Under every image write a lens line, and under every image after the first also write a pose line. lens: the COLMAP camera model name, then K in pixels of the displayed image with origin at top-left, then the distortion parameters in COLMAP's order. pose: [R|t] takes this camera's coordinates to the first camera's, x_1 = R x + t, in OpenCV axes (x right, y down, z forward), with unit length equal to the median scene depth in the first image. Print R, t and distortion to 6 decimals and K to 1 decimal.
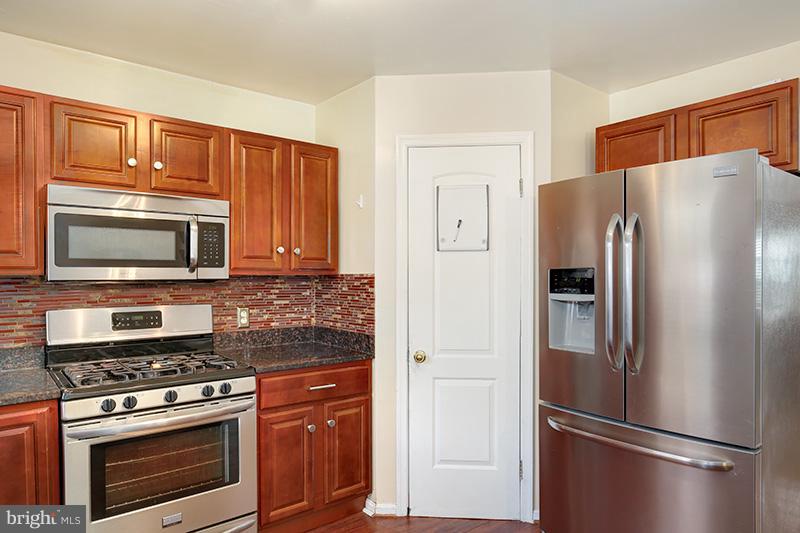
lens RADIAL K [[511.7, 0, 409.4], [0, 511.7, 281.0], [0, 0, 1]] dist [-0.003570, -0.000915]
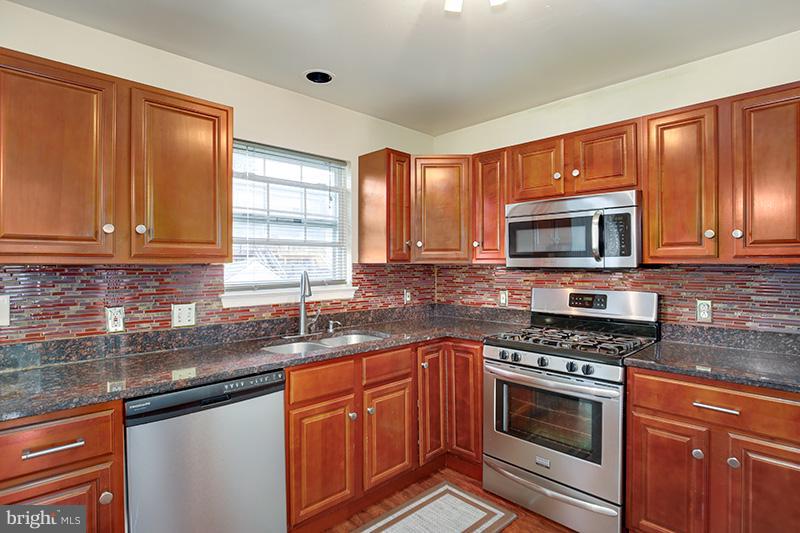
lens RADIAL K [[412.5, 0, 400.0], [0, 412.5, 266.5], [0, 0, 1]] dist [-0.011893, 0.000038]
pose [[0.076673, 0.006454, -0.997035, 0.436062], [-0.013565, 0.999893, 0.005429, -0.004868], [0.996964, 0.013108, 0.076752, 0.504162]]
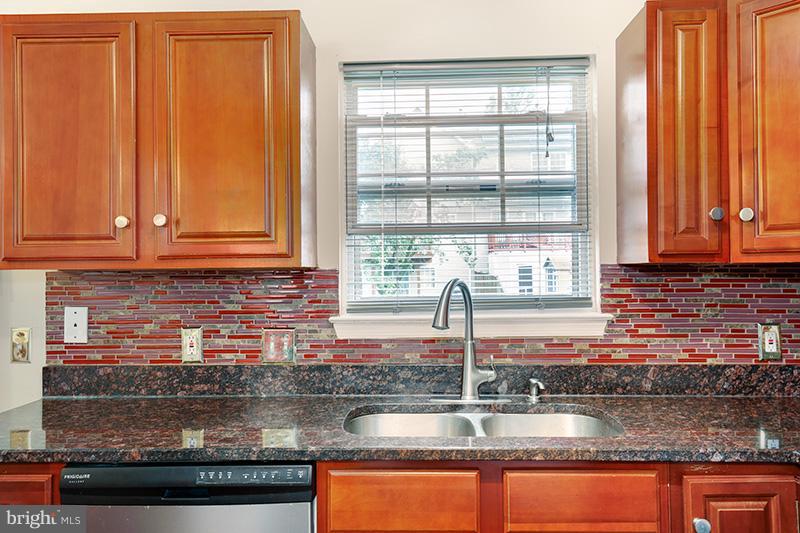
lens RADIAL K [[618.3, 0, 400.0], [0, 618.3, 266.5], [0, 0, 1]] dist [0.016355, 0.002725]
pose [[-0.664101, 0.001313, -0.747641, 0.067574], [-0.000920, 0.999996, 0.002574, -0.004578], [0.747642, 0.002397, -0.664098, 0.820394]]
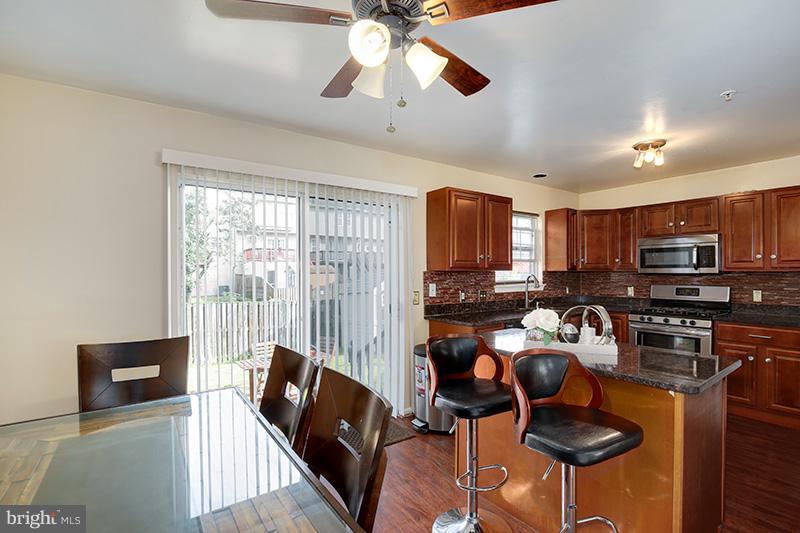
lens RADIAL K [[379.4, 0, 415.1], [0, 379.4, 273.6], [0, 0, 1]] dist [-0.001007, -0.000205]
pose [[-0.053657, 0.004447, -0.998550, 1.236629], [-0.014737, 0.999878, 0.005245, 0.007306], [0.998451, 0.014997, -0.053585, -0.095670]]
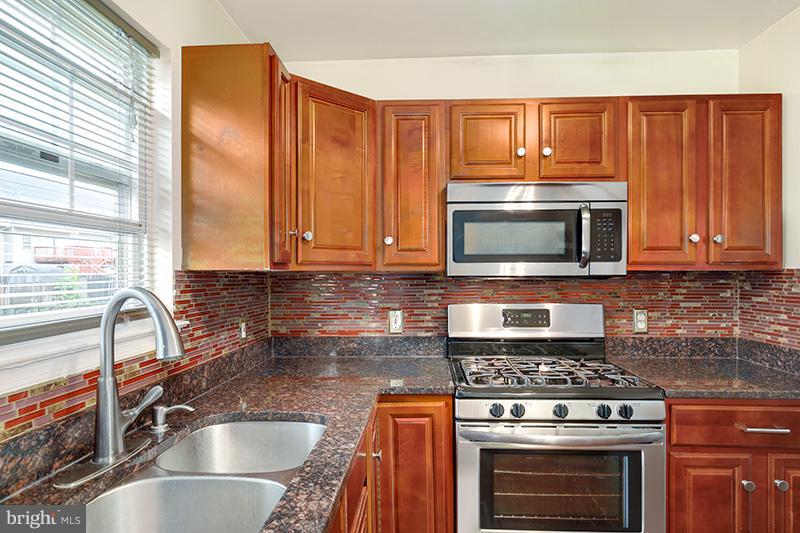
lens RADIAL K [[466.4, 0, 404.0], [0, 466.4, 272.4], [0, 0, 1]] dist [-0.003564, -0.001403]
pose [[0.734559, -0.002058, -0.678541, -0.109989], [-0.006385, 0.999930, -0.009944, 0.001226], [0.678514, 0.011637, 0.734495, 0.208326]]
